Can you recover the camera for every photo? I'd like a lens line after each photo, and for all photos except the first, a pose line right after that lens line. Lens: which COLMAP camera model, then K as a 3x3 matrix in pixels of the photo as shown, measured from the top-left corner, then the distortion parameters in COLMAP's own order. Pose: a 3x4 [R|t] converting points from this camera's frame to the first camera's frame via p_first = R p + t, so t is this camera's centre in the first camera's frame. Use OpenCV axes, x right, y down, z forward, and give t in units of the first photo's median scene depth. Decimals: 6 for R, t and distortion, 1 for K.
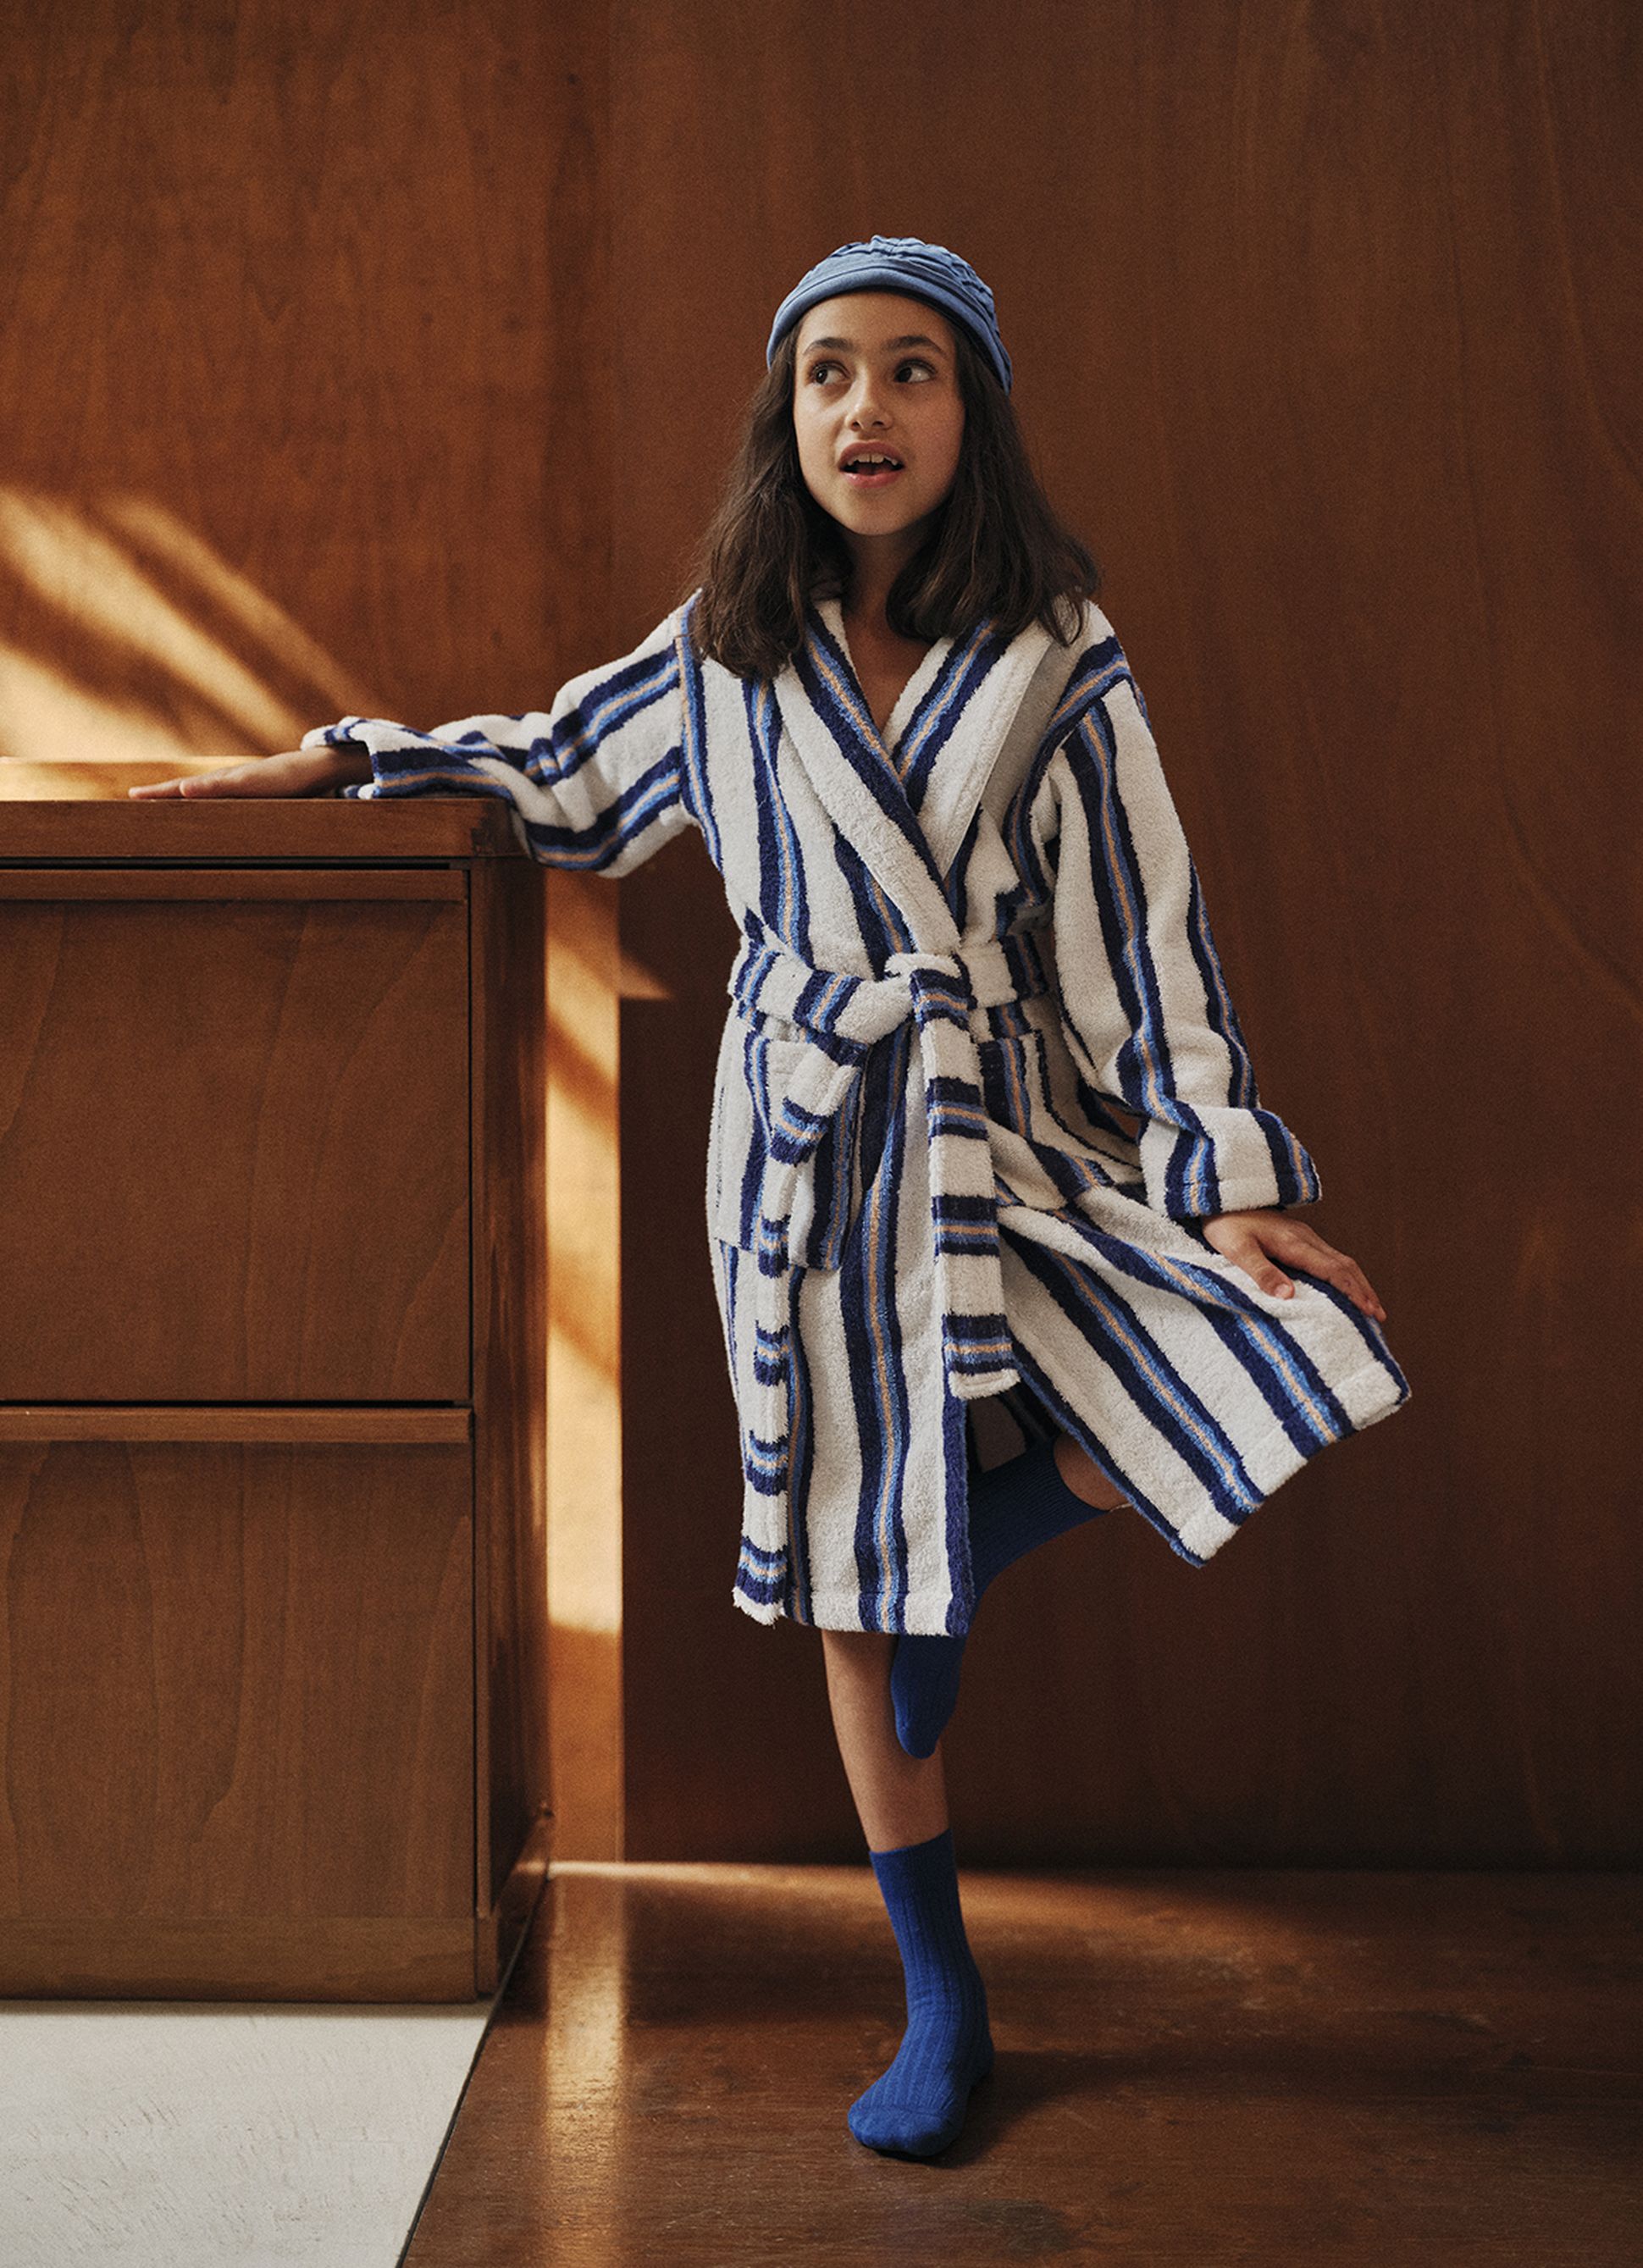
lens RADIAL K [[3541.7, 0, 821.5], [0, 3541.7, 1134.0], [0, 0, 1]] dist [0.014030, 0.095288]
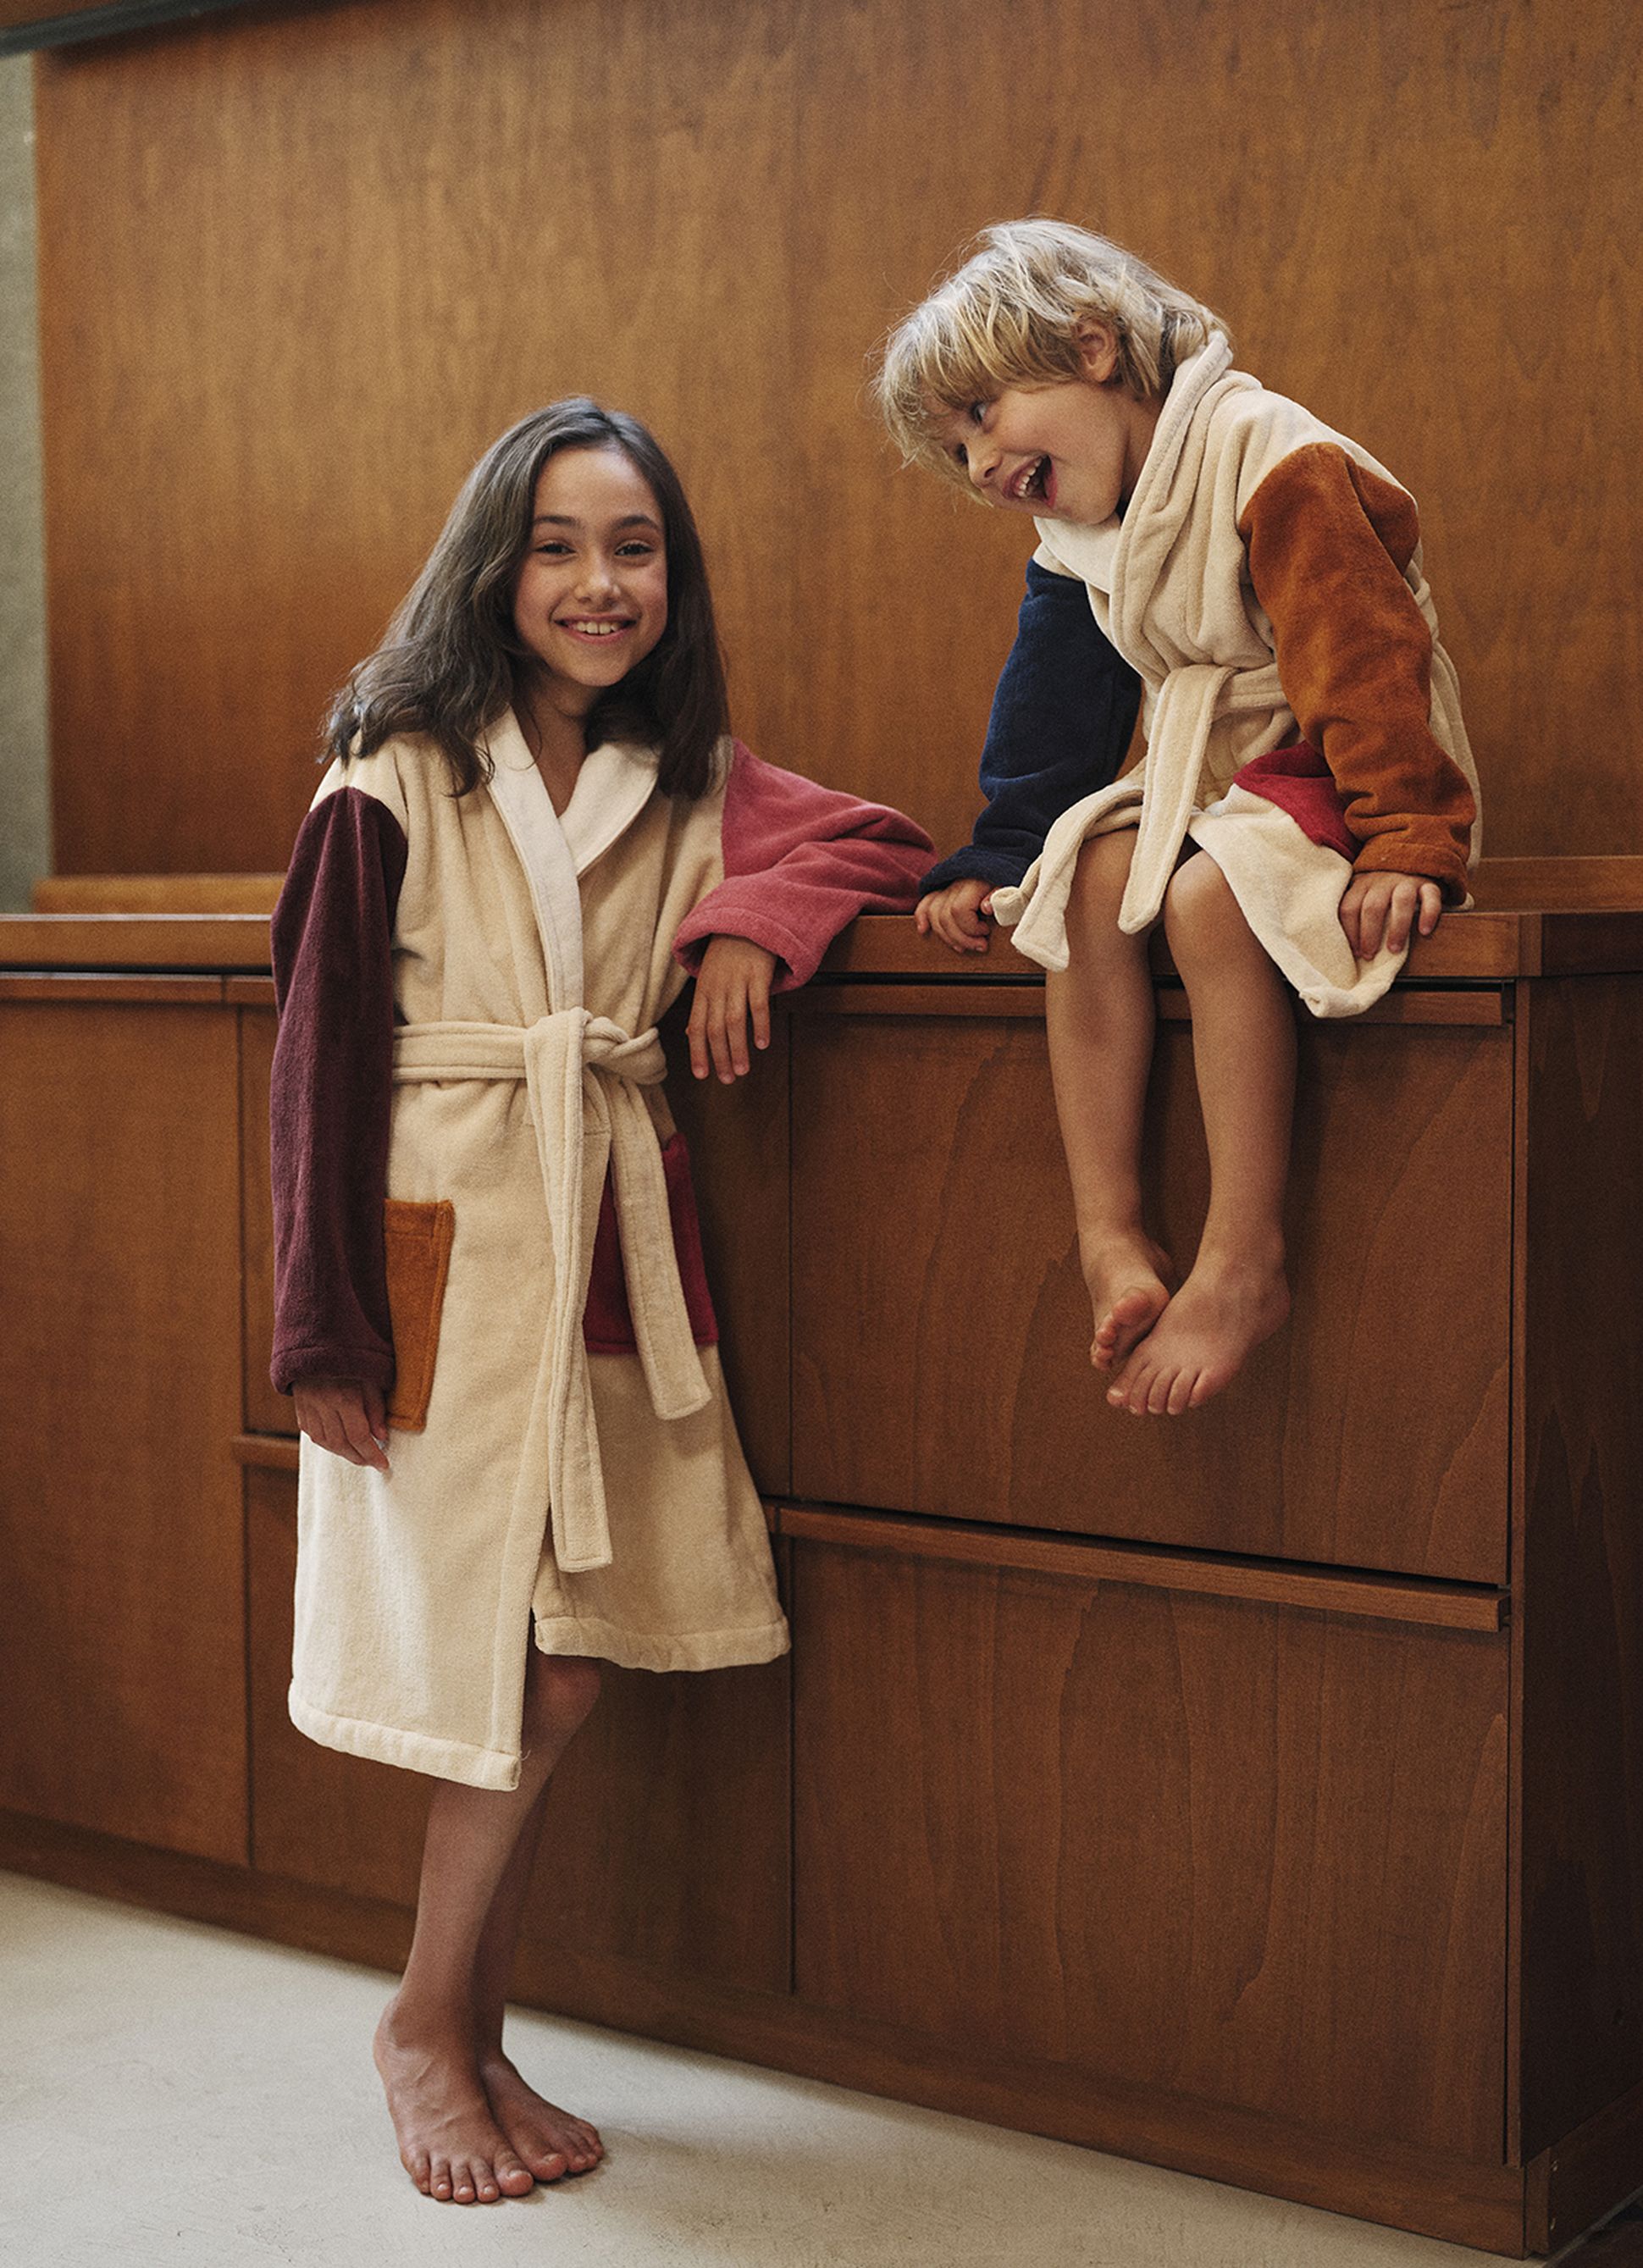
lens RADIAL K [[3541.7, 0, 821.5], [0, 3541.7, 1134.0], [0, 0, 1]] dist [0.014030, 0.095288]
pose [[0.817803, 0.039969, -0.574109, 0.264940], [-0.043730, 0.999017, 0.007257, -0.036792], [0.573834, 0.019171, 0.818747, 0.167091]]
